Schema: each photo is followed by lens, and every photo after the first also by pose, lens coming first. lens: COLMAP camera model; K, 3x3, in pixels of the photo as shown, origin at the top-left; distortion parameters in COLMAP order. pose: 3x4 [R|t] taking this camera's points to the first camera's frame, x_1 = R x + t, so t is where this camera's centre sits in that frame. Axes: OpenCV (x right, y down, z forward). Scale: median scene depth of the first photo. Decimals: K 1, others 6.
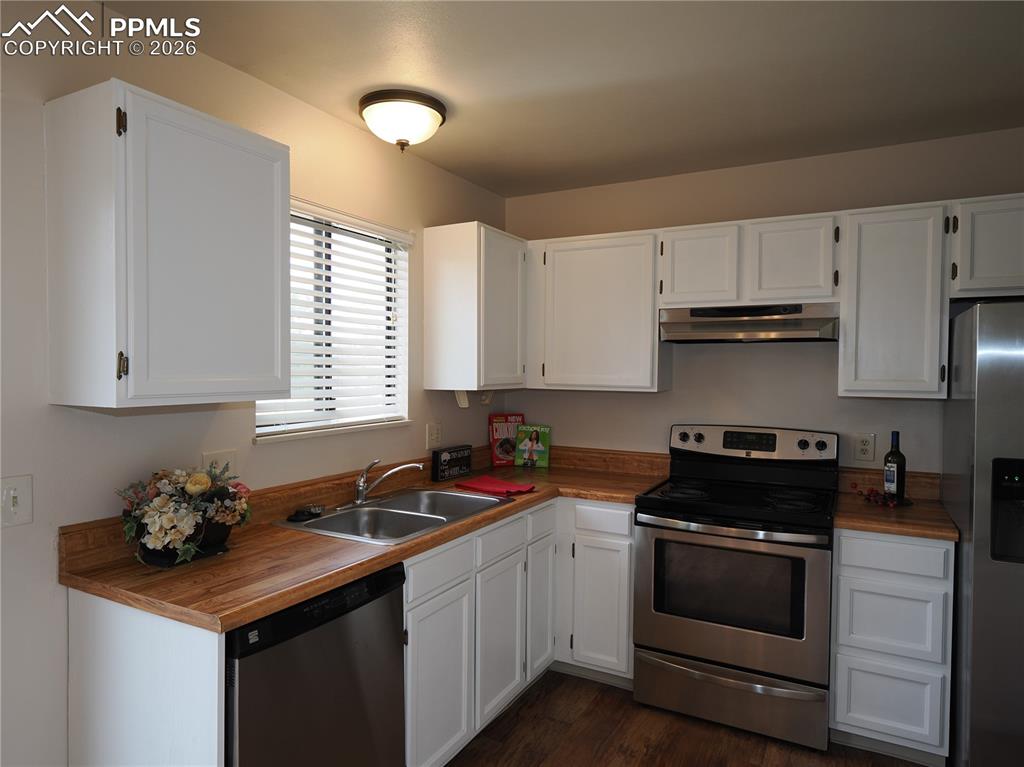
lens RADIAL K [[634.2, 0, 510.9], [0, 634.2, 377.7], [0, 0, 1]] dist [0.006426, -0.023245]
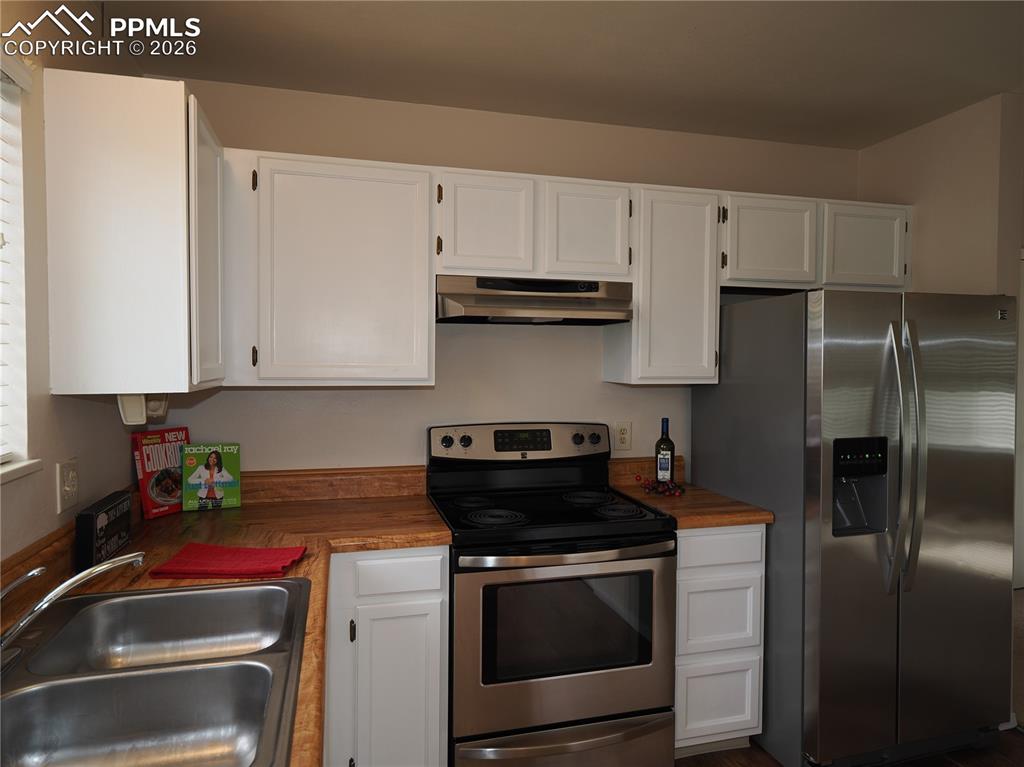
lens RADIAL K [[634.2, 0, 510.9], [0, 634.2, 377.7], [0, 0, 1]] dist [0.006426, -0.023245]
pose [[0.724999, -0.021390, 0.688417, -0.224528], [0.011191, 0.999752, 0.019278, -0.000286], [-0.688659, -0.006273, 0.725059, 0.405809]]
